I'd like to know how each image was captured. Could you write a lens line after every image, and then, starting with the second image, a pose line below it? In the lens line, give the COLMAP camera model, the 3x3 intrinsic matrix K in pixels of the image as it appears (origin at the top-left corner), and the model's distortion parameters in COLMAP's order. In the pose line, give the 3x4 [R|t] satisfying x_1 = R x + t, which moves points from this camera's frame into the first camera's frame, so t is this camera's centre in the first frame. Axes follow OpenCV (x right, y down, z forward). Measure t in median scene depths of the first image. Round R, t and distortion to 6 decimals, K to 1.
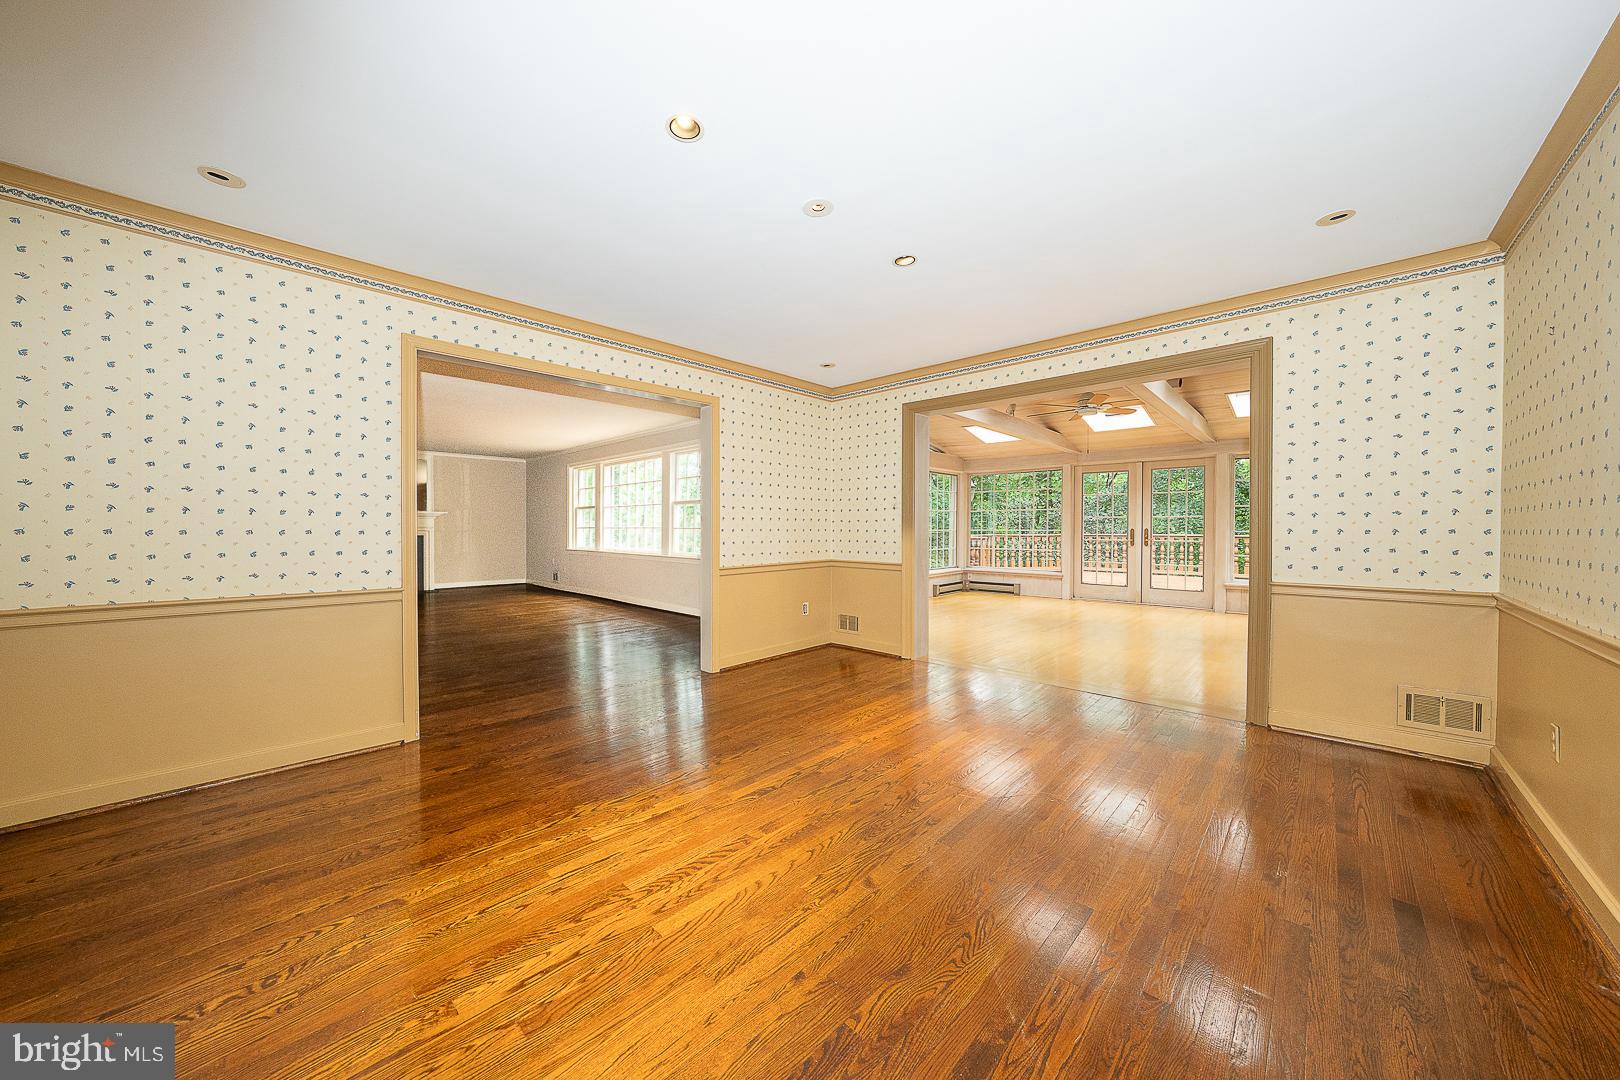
lens RADIAL K [[553.9, 0, 809.3], [0, 553.9, 531.2], [0, 0, 1]] dist [-0.021876, 0.002633]
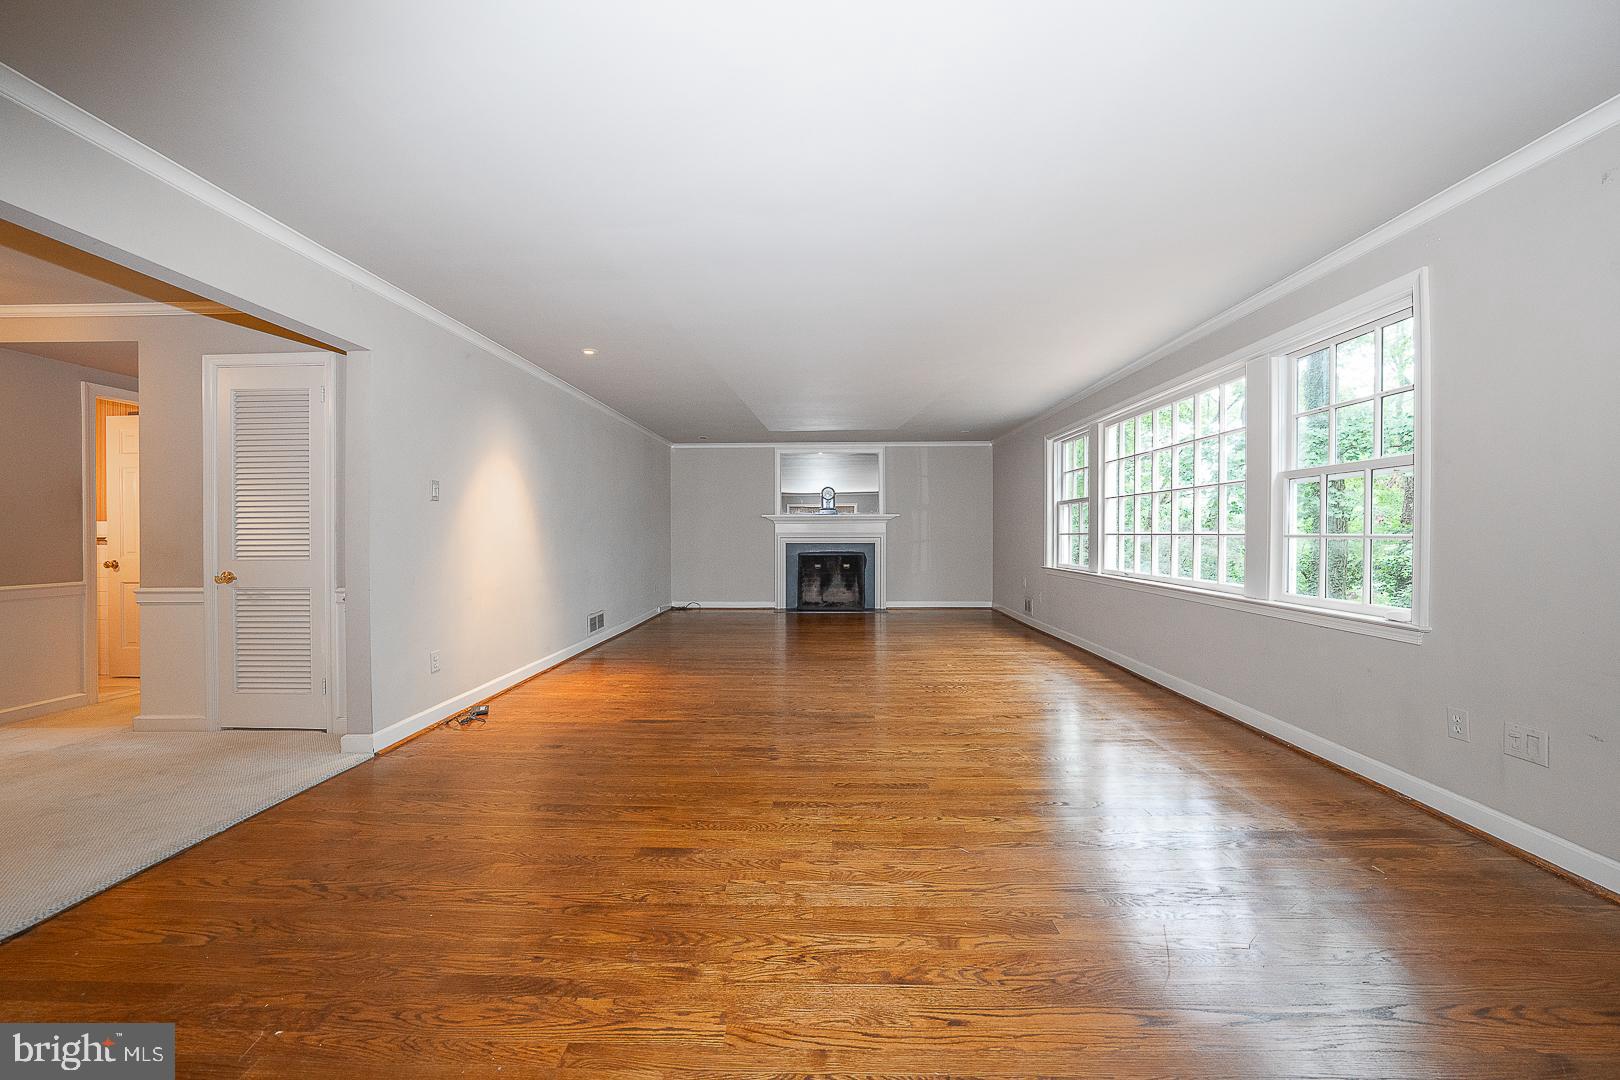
lens RADIAL K [[553.9, 0, 809.7], [0, 553.9, 535.4], [0, 0, 1]] dist [-0.021876, 0.002633]
pose [[0.670215, 0.002462, -0.742163, -0.149317], [-0.003561, 0.999994, 0.000102, -0.003637], [0.742158, 0.002575, 0.670220, 0.379216]]
